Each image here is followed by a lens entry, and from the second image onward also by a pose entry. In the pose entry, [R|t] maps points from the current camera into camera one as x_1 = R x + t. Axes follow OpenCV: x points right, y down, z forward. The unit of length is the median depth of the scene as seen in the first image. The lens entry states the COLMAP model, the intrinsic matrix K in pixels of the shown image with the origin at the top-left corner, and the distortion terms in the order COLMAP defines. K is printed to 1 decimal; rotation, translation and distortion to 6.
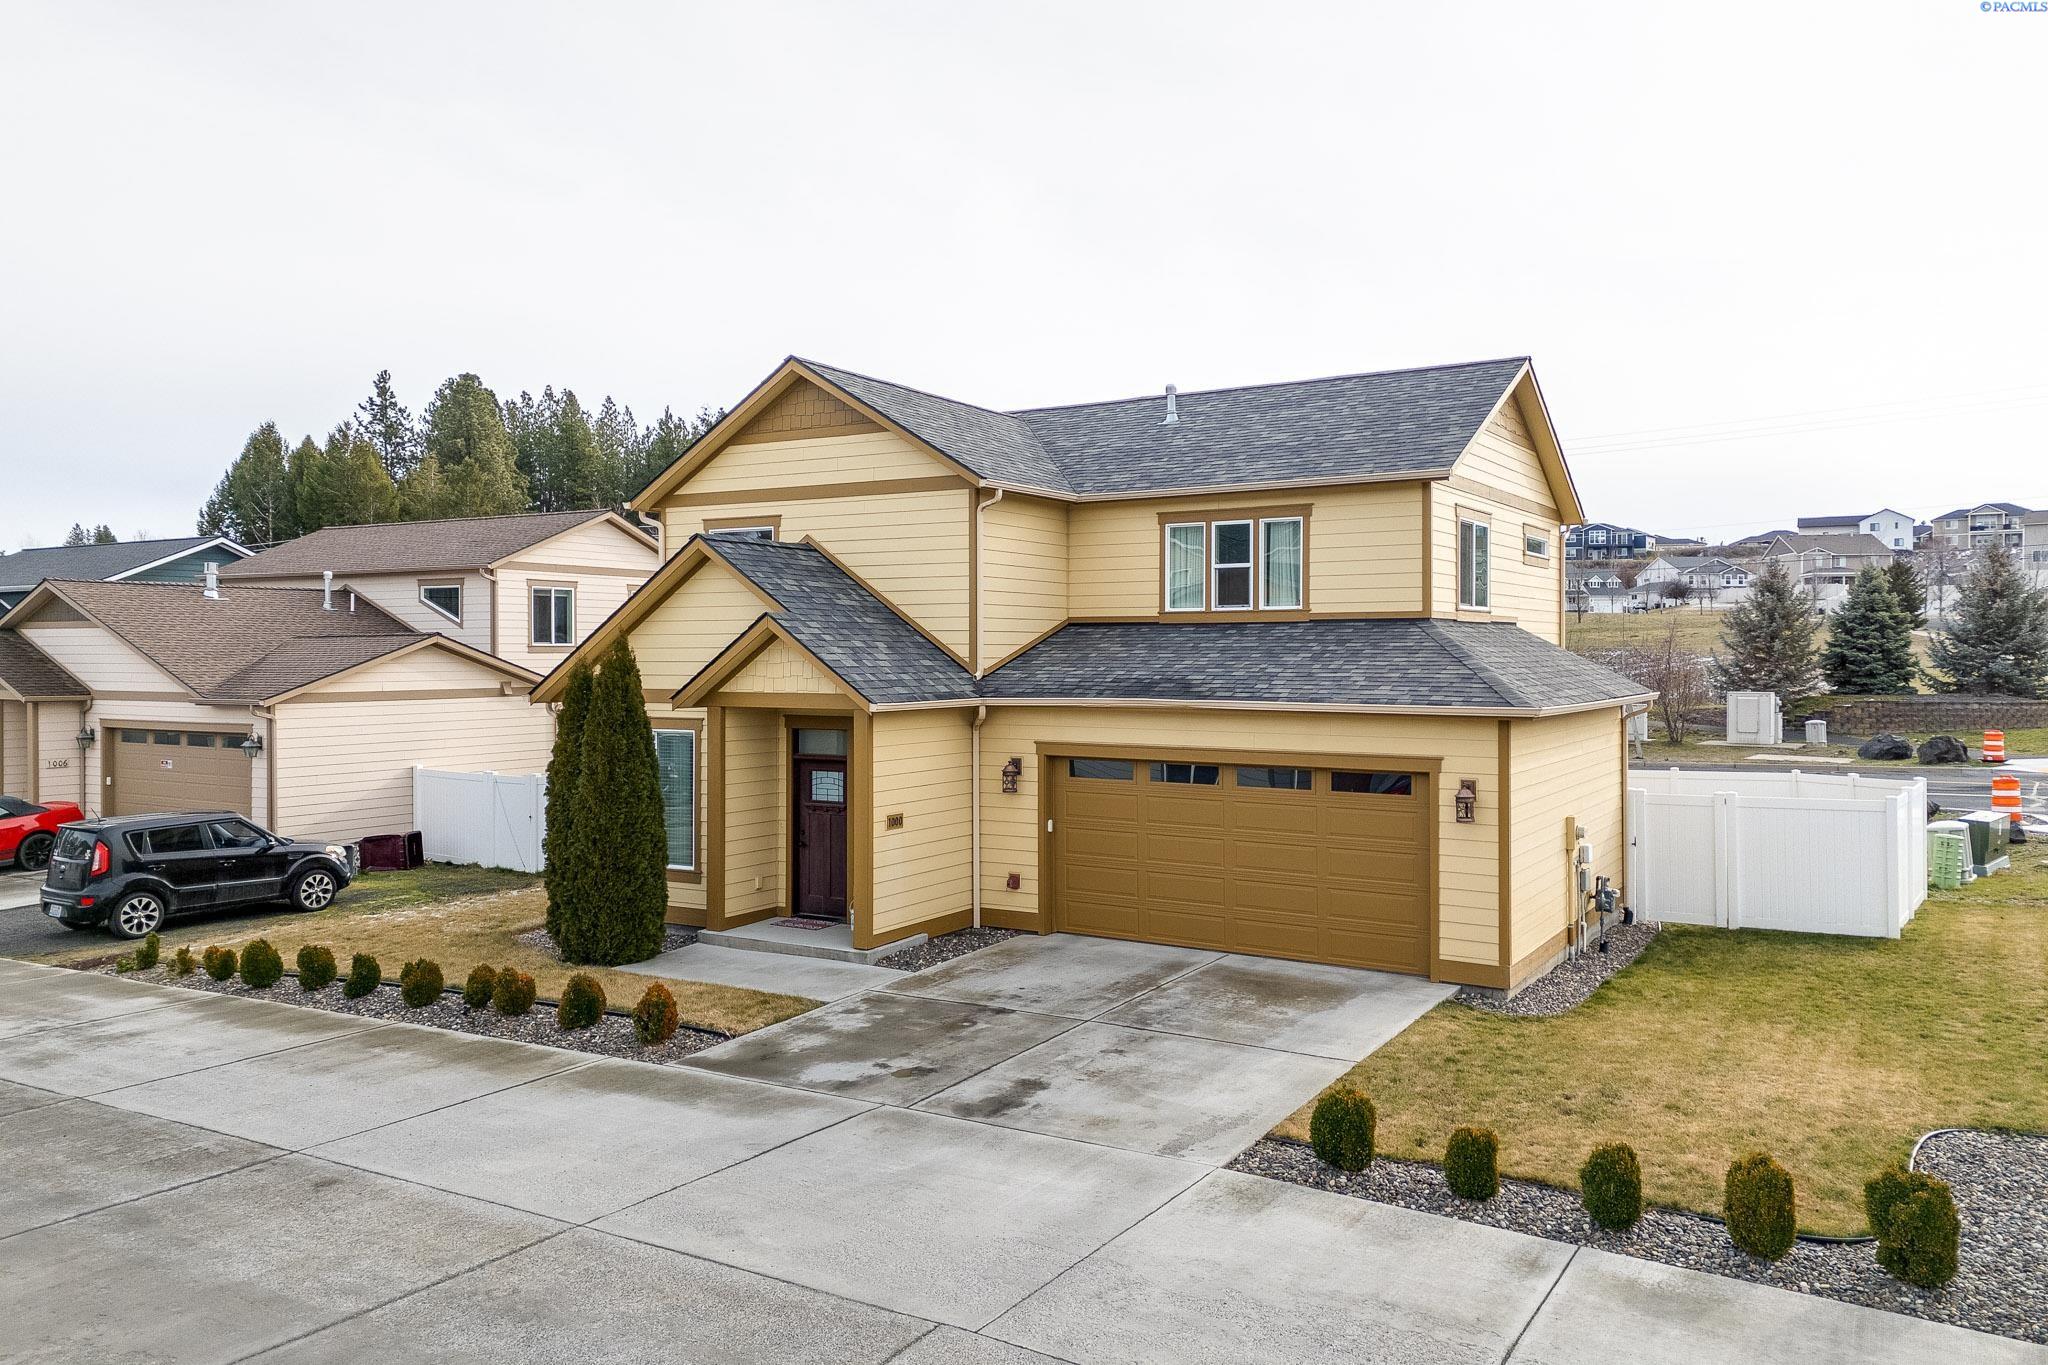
lens RADIAL K [[1514.1, 0, 1019.9], [0, 1514.1, 601.4], [0, 0, 1]] dist [0.020577, -0.002030]
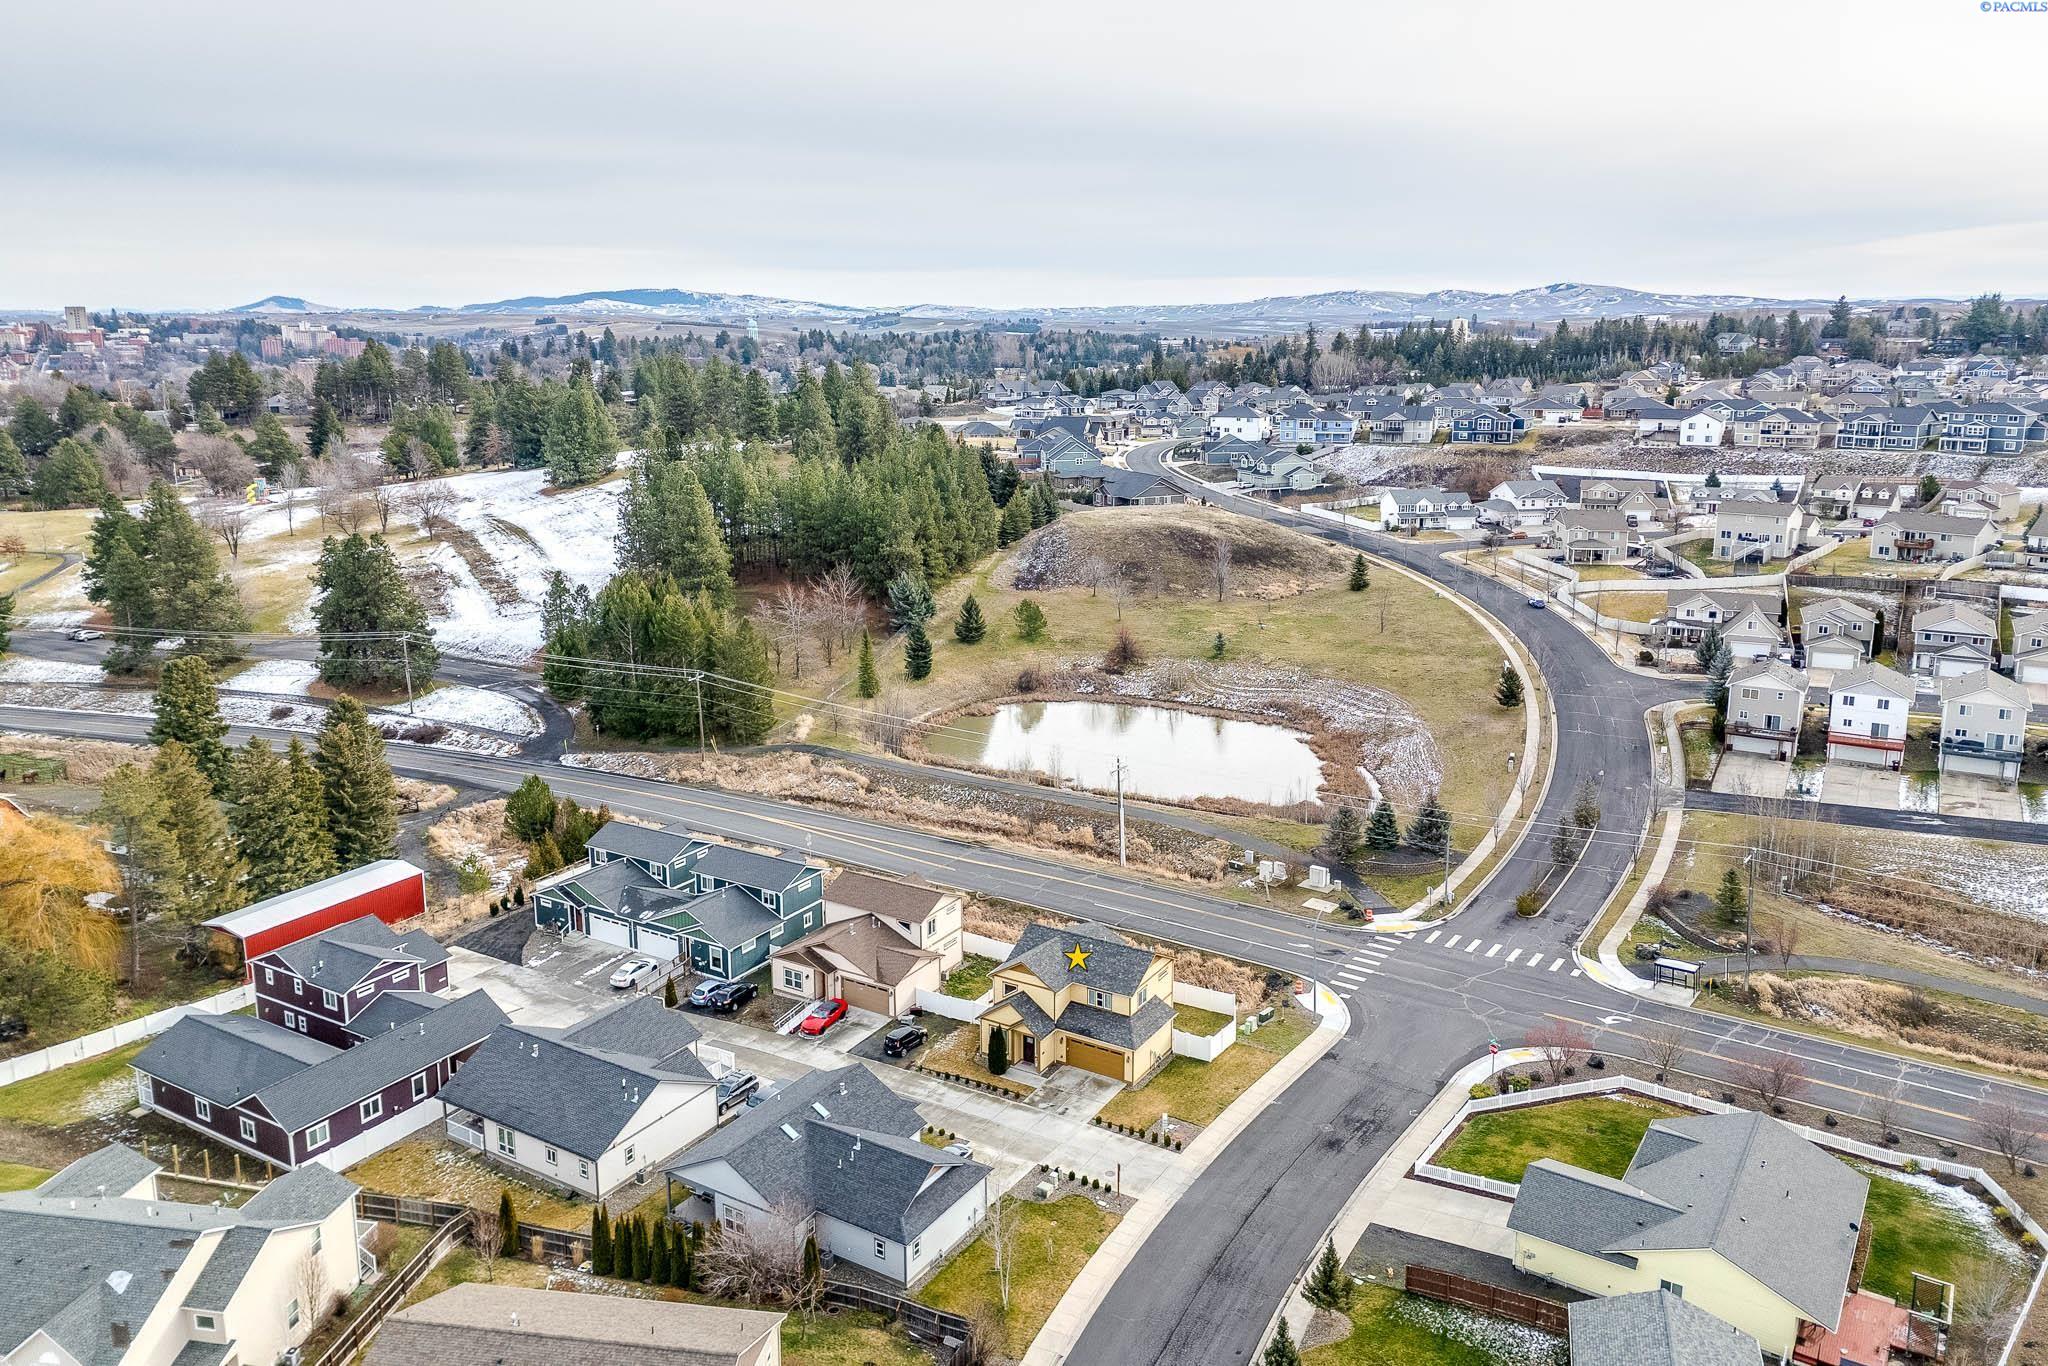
lens RADIAL K [[1509.9, 0, 1027.5], [0, 1509.9, 565.9], [0, 0, 1]] dist [0.026518, -0.008641]
pose [[0.999972, 0.002127, 0.007166, -0.187803], [-0.003476, 0.981030, 0.193823, -2.899041], [-0.006618, -0.193843, 0.981010, -4.532365]]
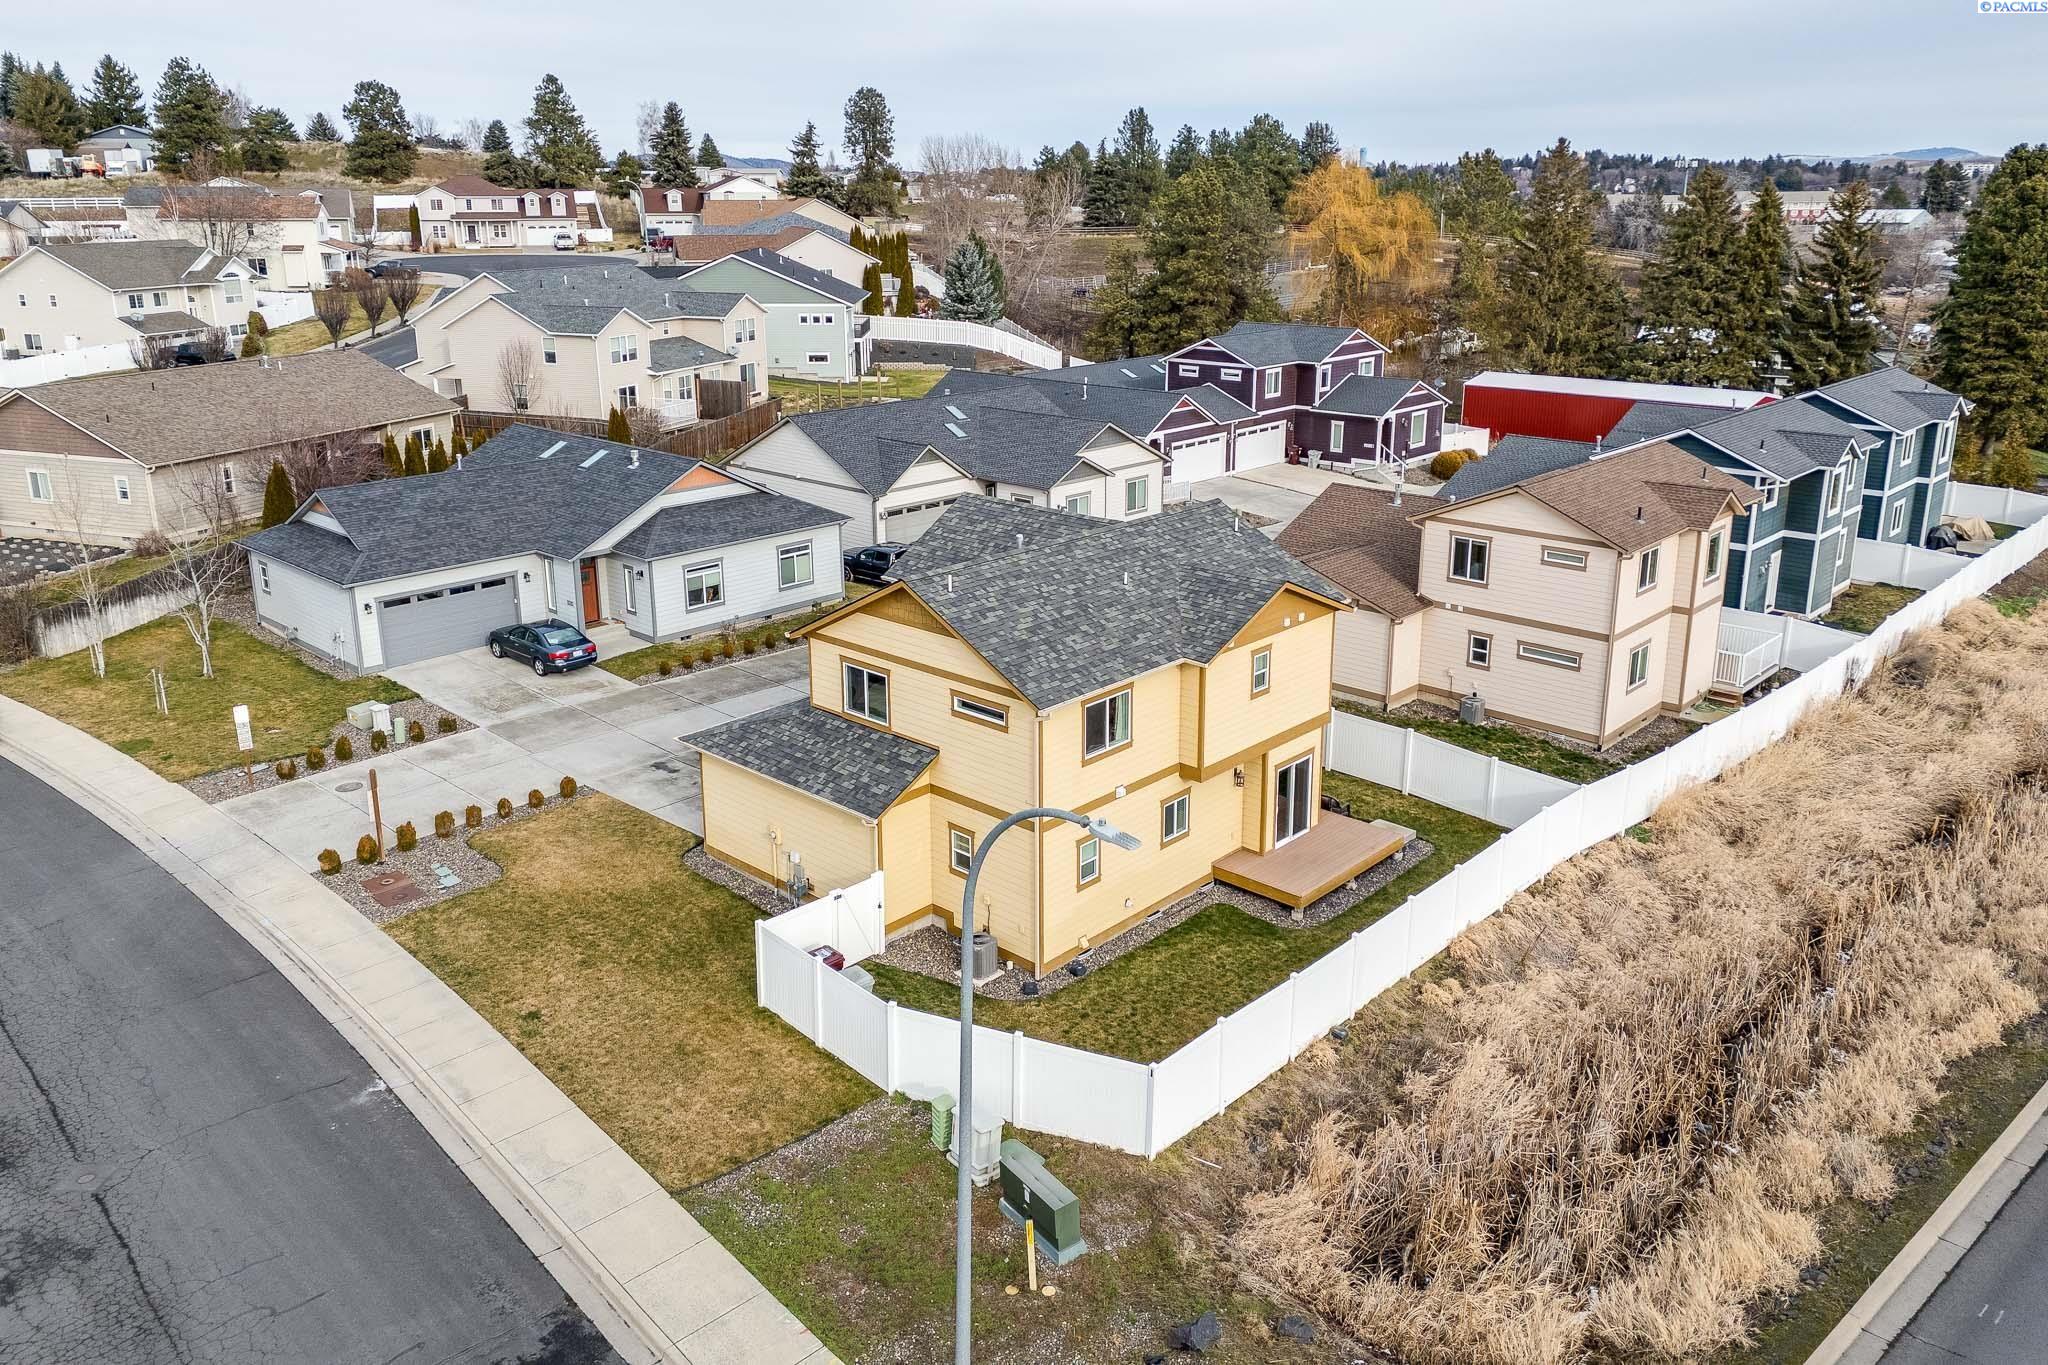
lens RADIAL K [[1509.9, 0, 1027.5], [0, 1509.9, 565.4], [0, 0, 1]] dist [0.026518, -0.008641]
pose [[-0.204011, 0.240772, -0.948899, 1.974012], [0.039701, 0.970521, 0.237723, -0.601217], [0.978163, 0.010826, -0.207556, 1.662746]]
